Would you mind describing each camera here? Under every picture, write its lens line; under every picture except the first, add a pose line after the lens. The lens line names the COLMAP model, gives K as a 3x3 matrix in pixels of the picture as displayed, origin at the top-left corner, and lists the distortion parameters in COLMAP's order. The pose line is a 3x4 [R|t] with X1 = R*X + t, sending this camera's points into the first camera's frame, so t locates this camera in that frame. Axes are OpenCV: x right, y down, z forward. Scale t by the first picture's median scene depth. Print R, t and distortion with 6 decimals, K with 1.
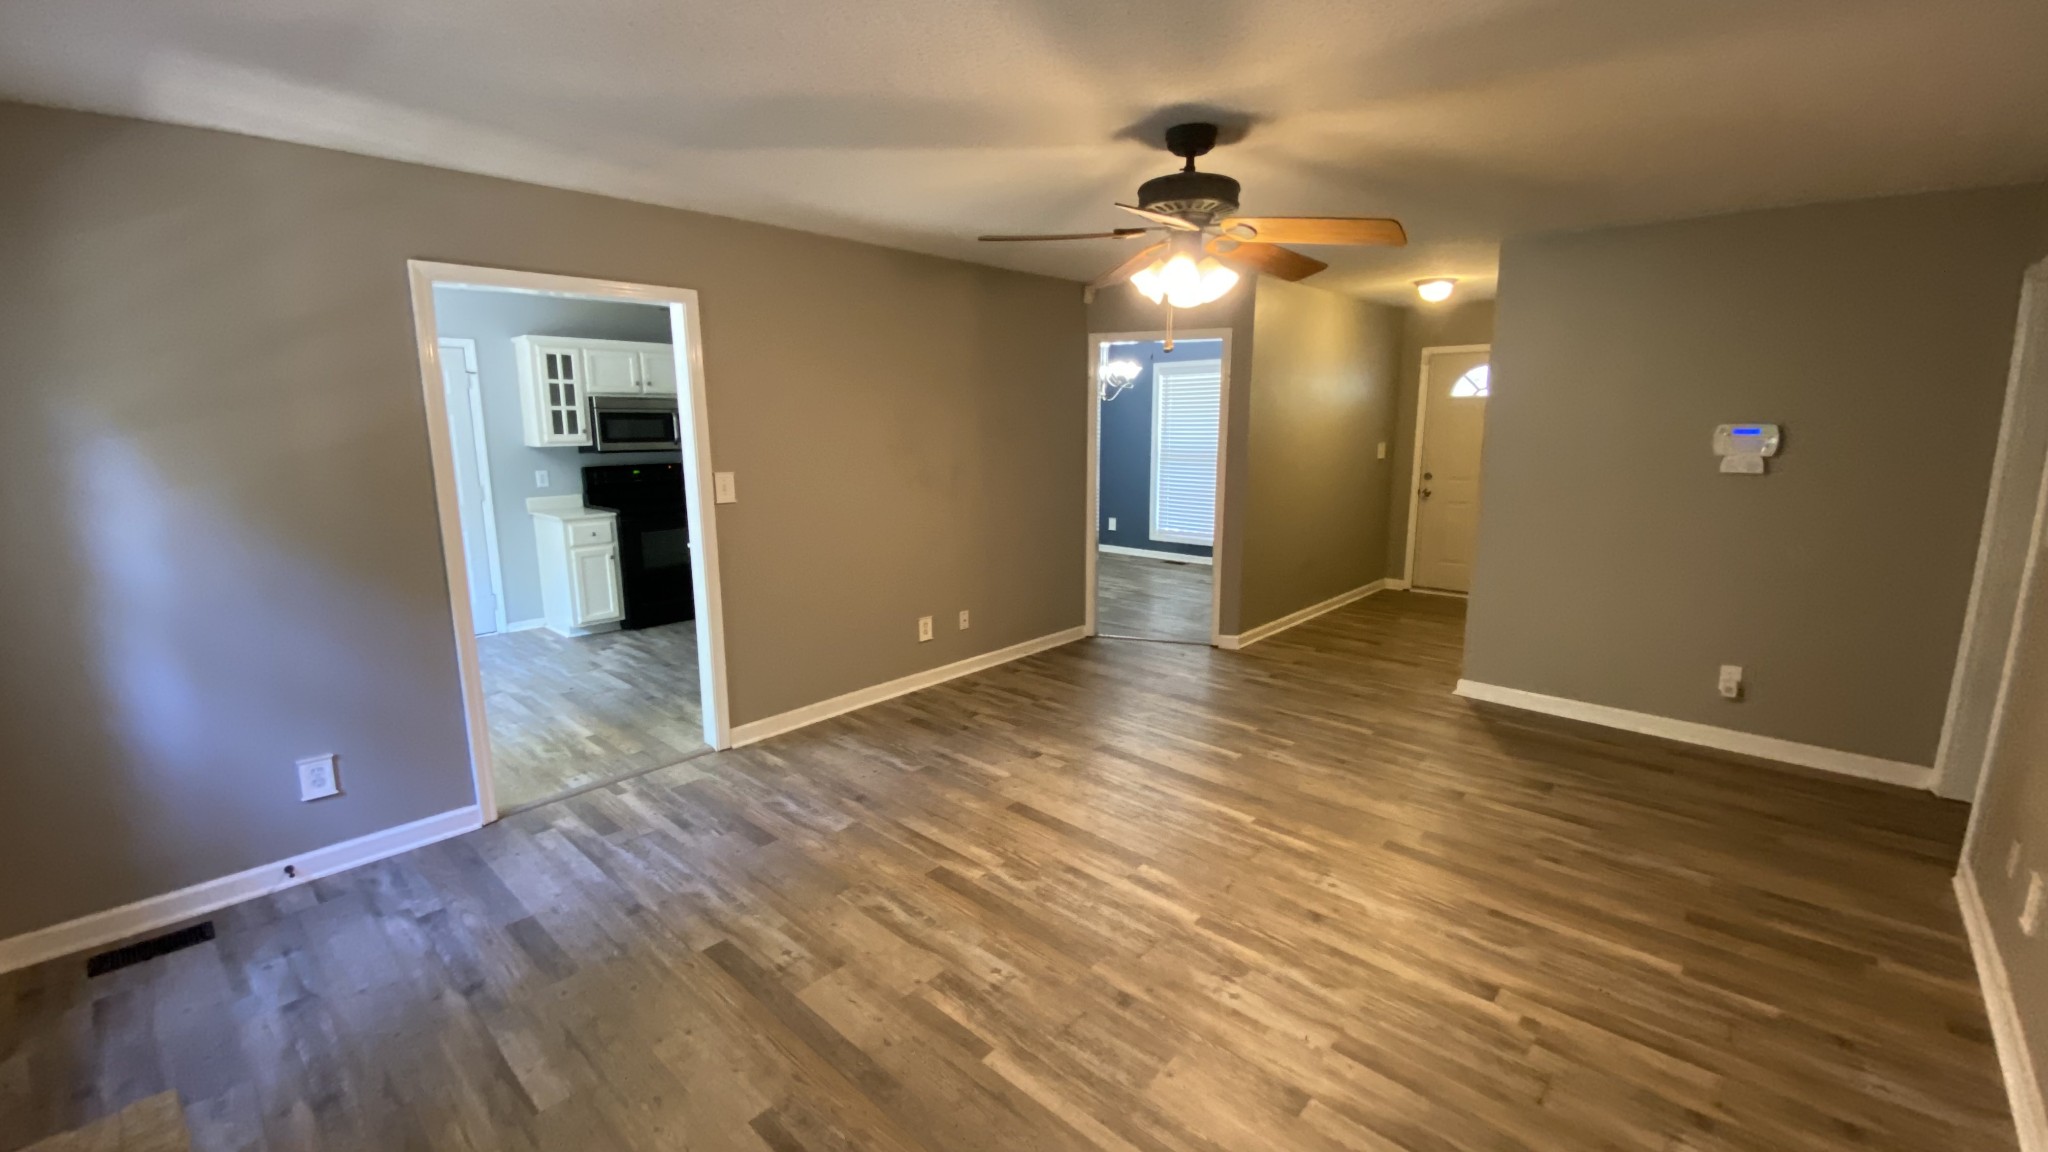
lens RADIAL K [[830.3, 0, 1057.6], [0, 830.3, 553.6], [0, 0, 1]] dist [0.012417, -0.005050]
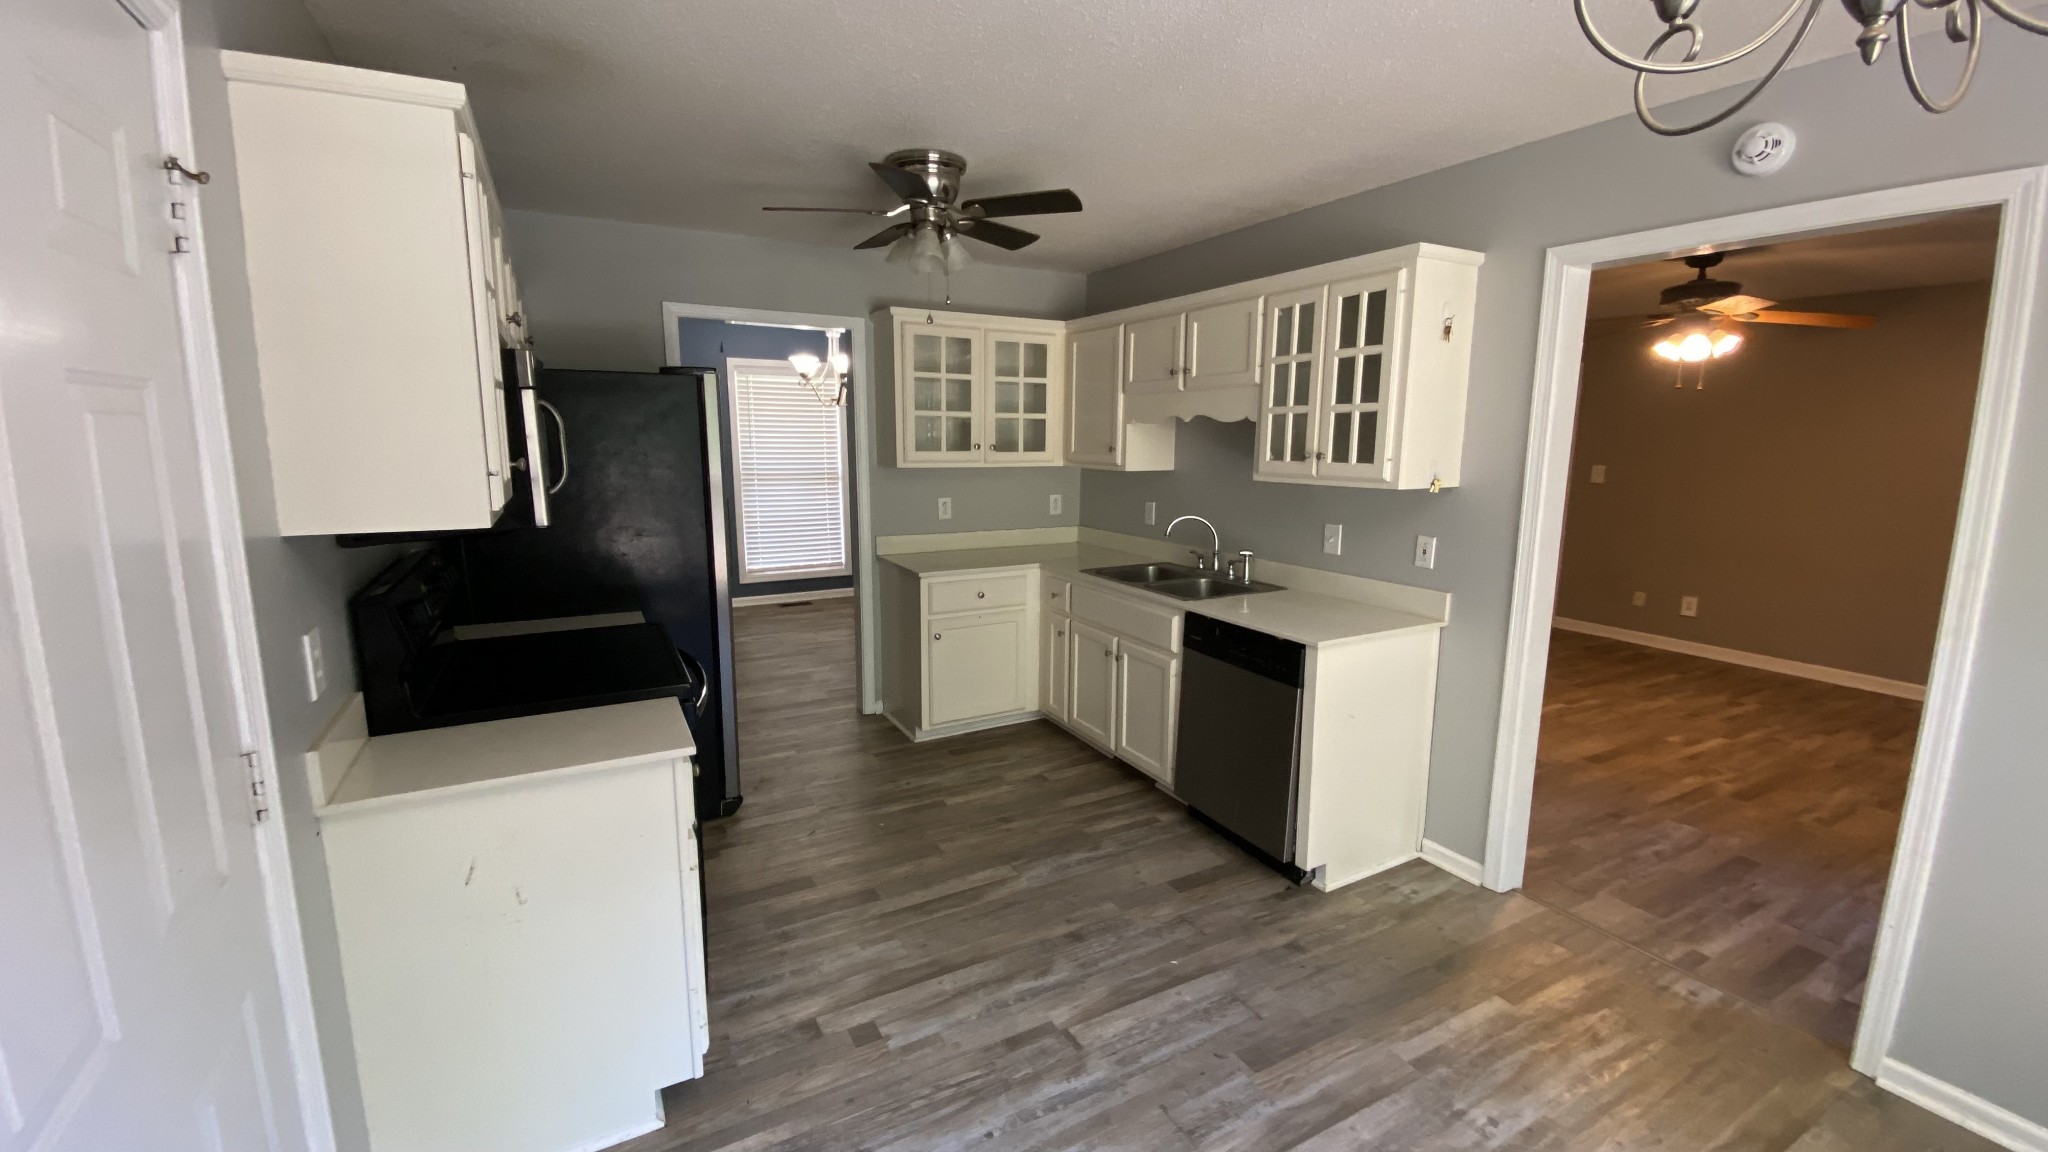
lens RADIAL K [[830.3, 0, 993.6], [0, 830.3, 564.3], [0, 0, 1]] dist [0.012417, -0.005050]
pose [[0.350238, -0.135827, 0.926760, -1.018386], [0.151332, 0.984637, 0.087119, -0.145922], [-0.924355, 0.109736, 0.365412, 0.952230]]
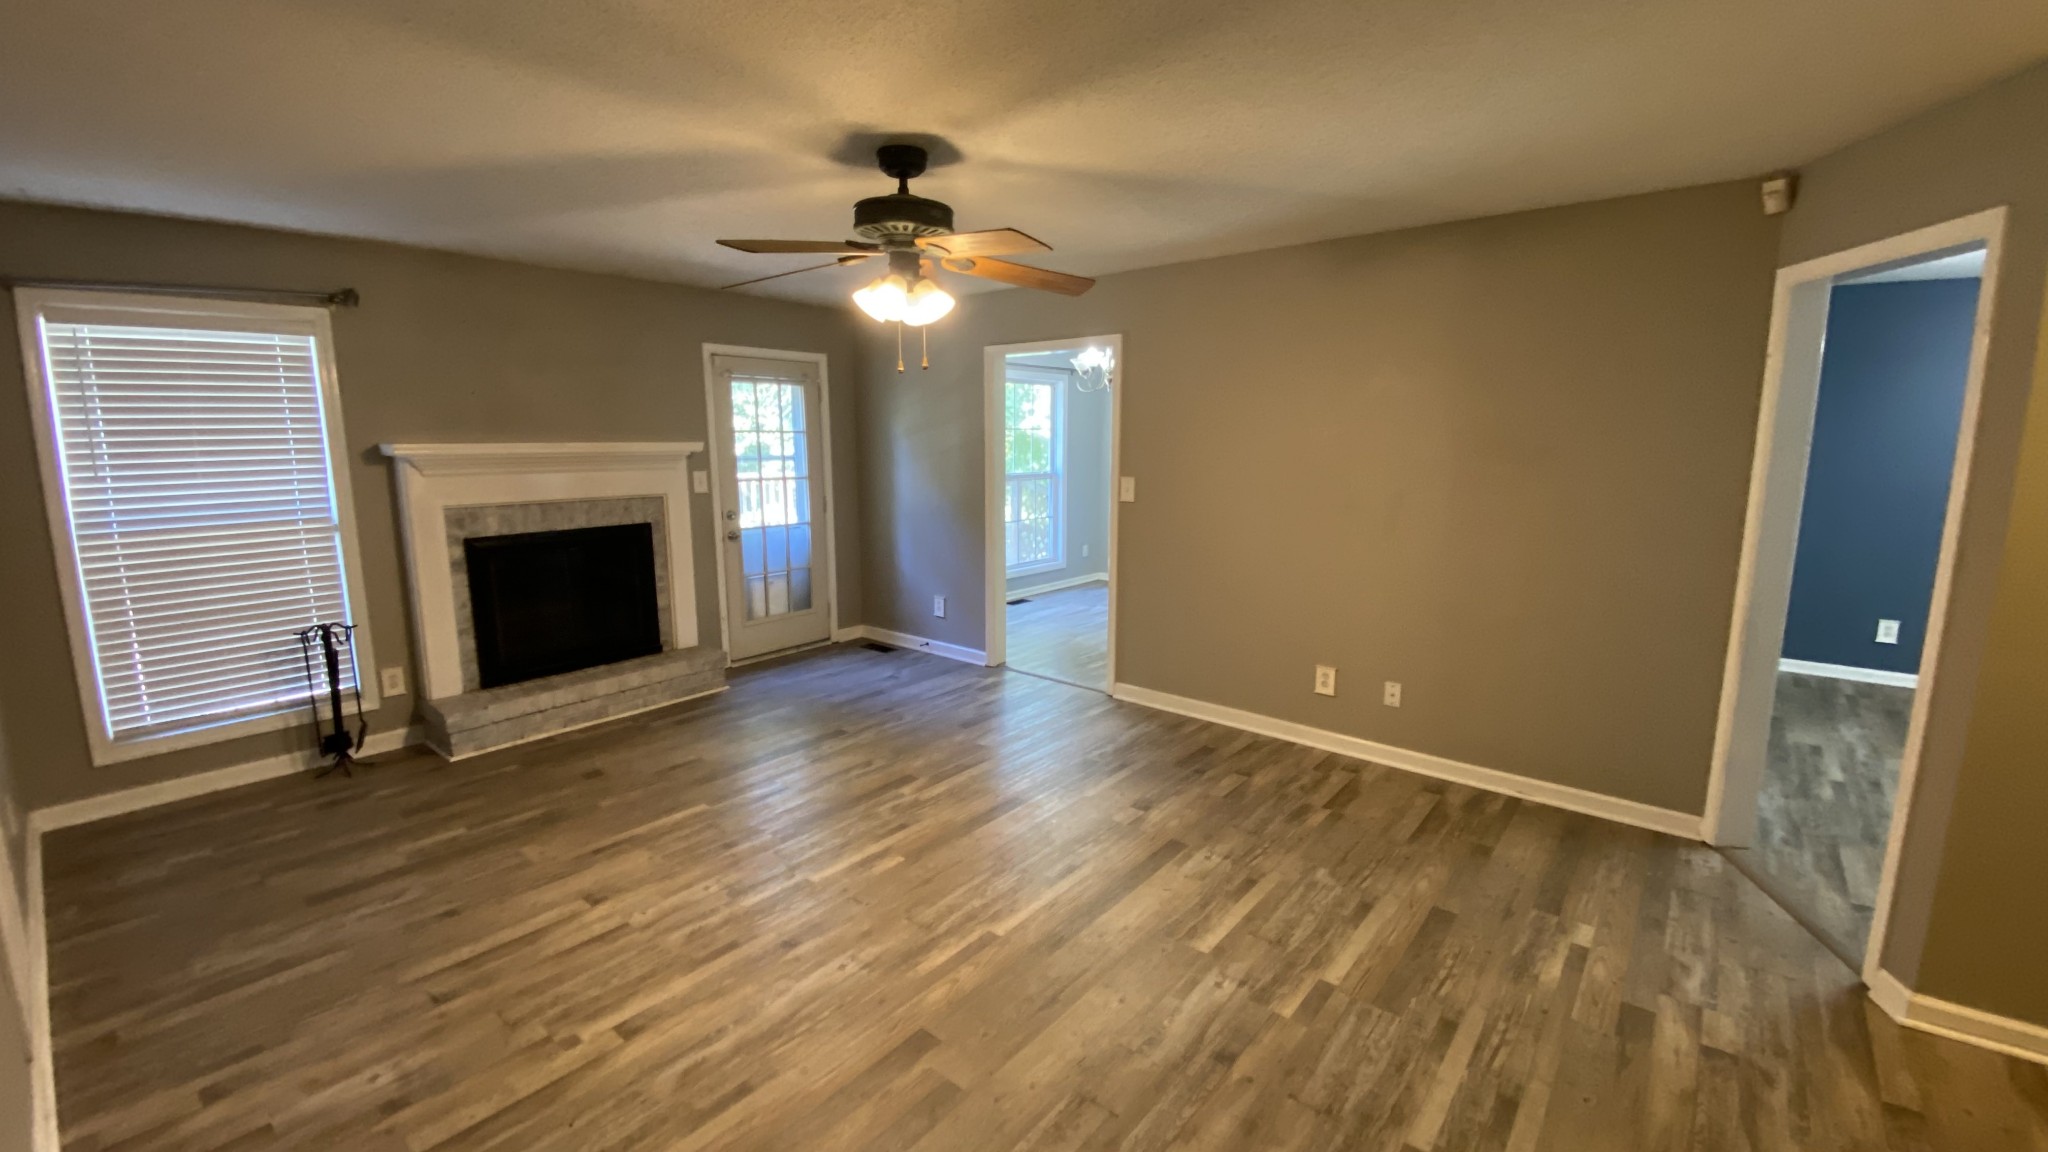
lens RADIAL K [[830.3, 0, 1002.7], [0, 830.3, 562.7], [0, 0, 1]] dist [0.012417, -0.005050]
pose [[0.026860, 0.163887, -0.986113, 0.683030], [-0.165809, 0.973535, 0.157280, -0.111875], [0.985792, 0.159282, 0.053323, 0.632841]]
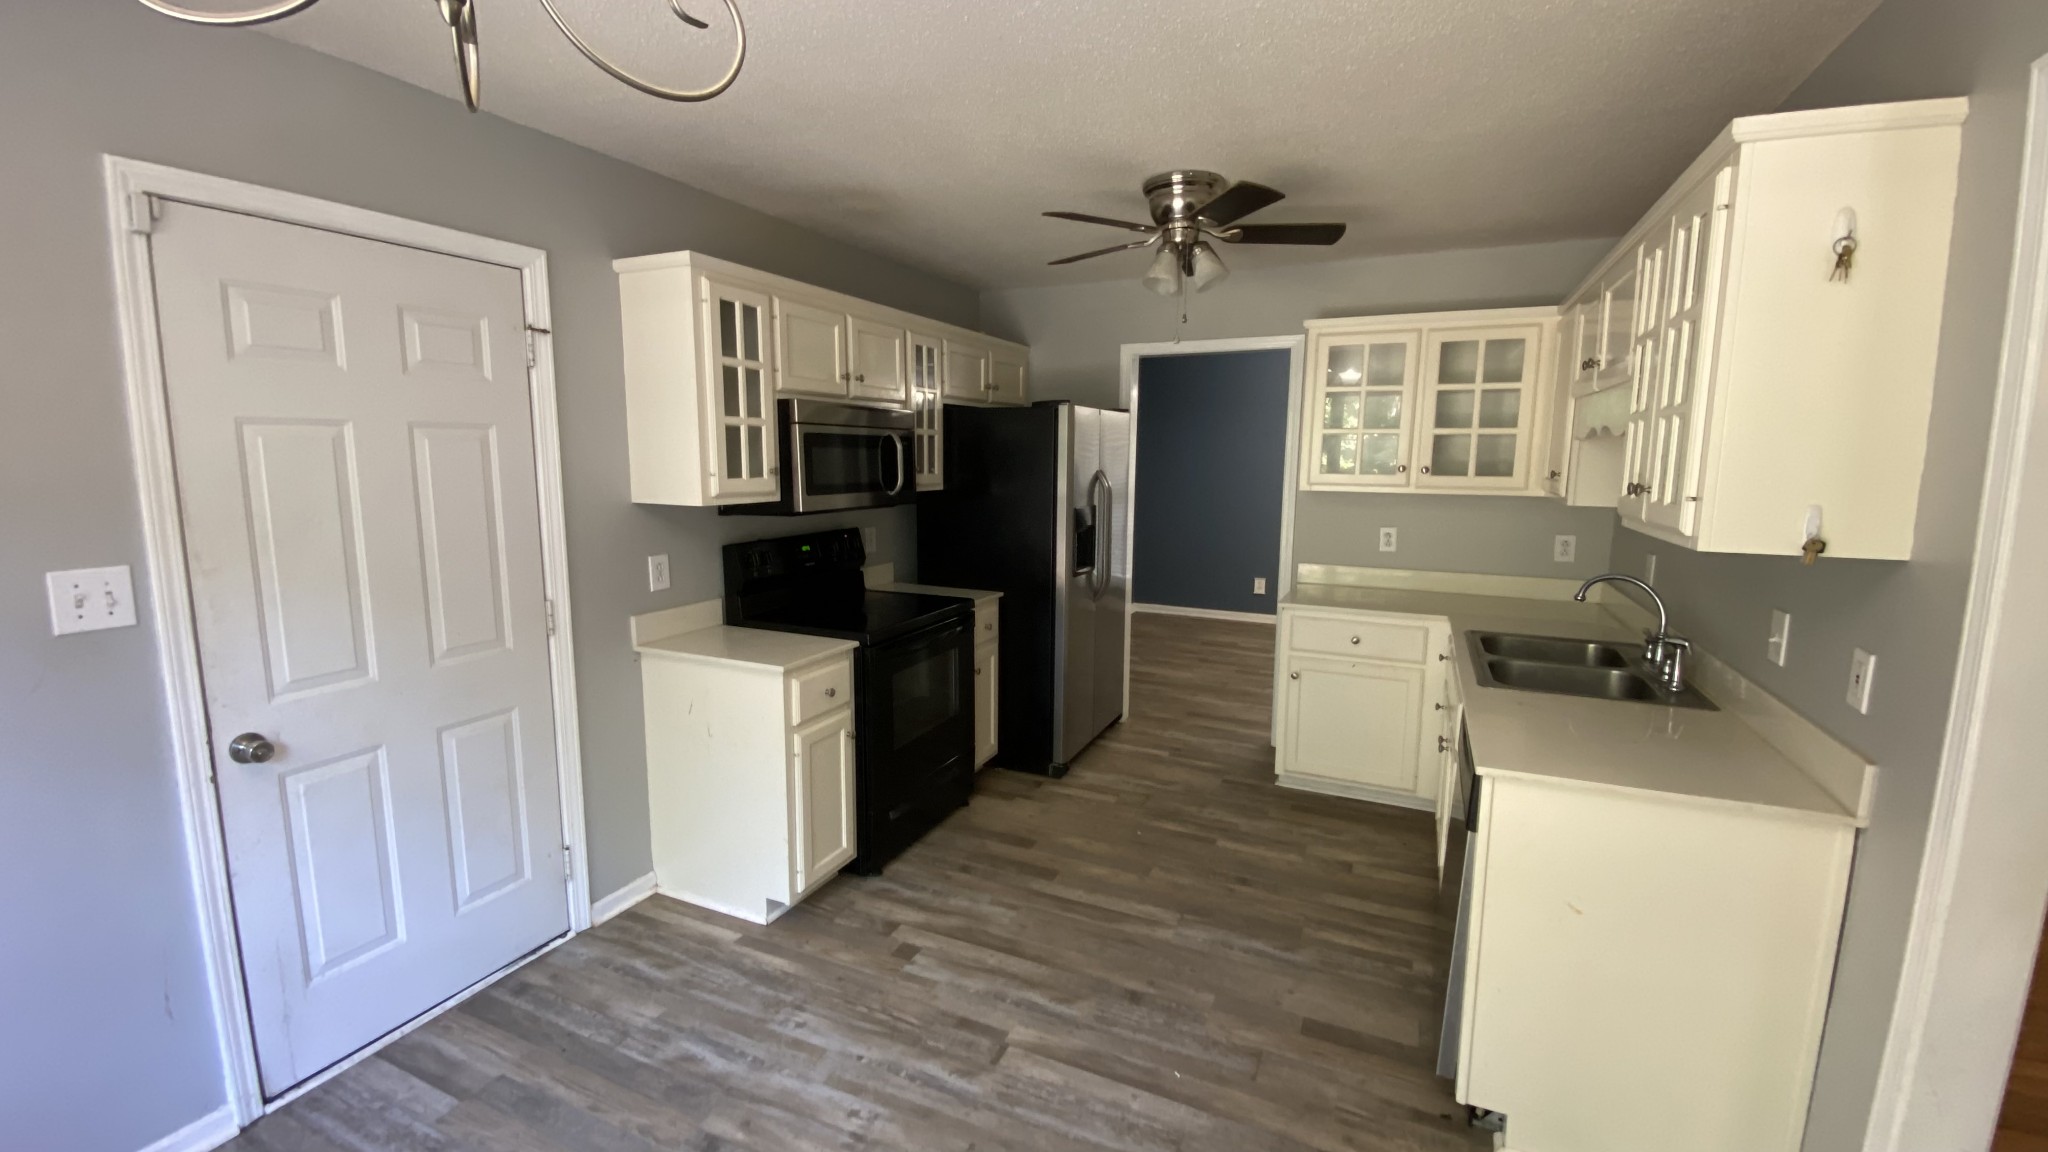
lens RADIAL K [[830.3, 0, 1029.2], [0, 830.3, 554.7], [0, 0, 1]] dist [0.012417, -0.005050]
pose [[0.957012, -0.018082, 0.289483, -0.729090], [0.031168, 0.998687, -0.040659, -0.097252], [-0.288368, 0.047933, 0.956319, 0.656199]]
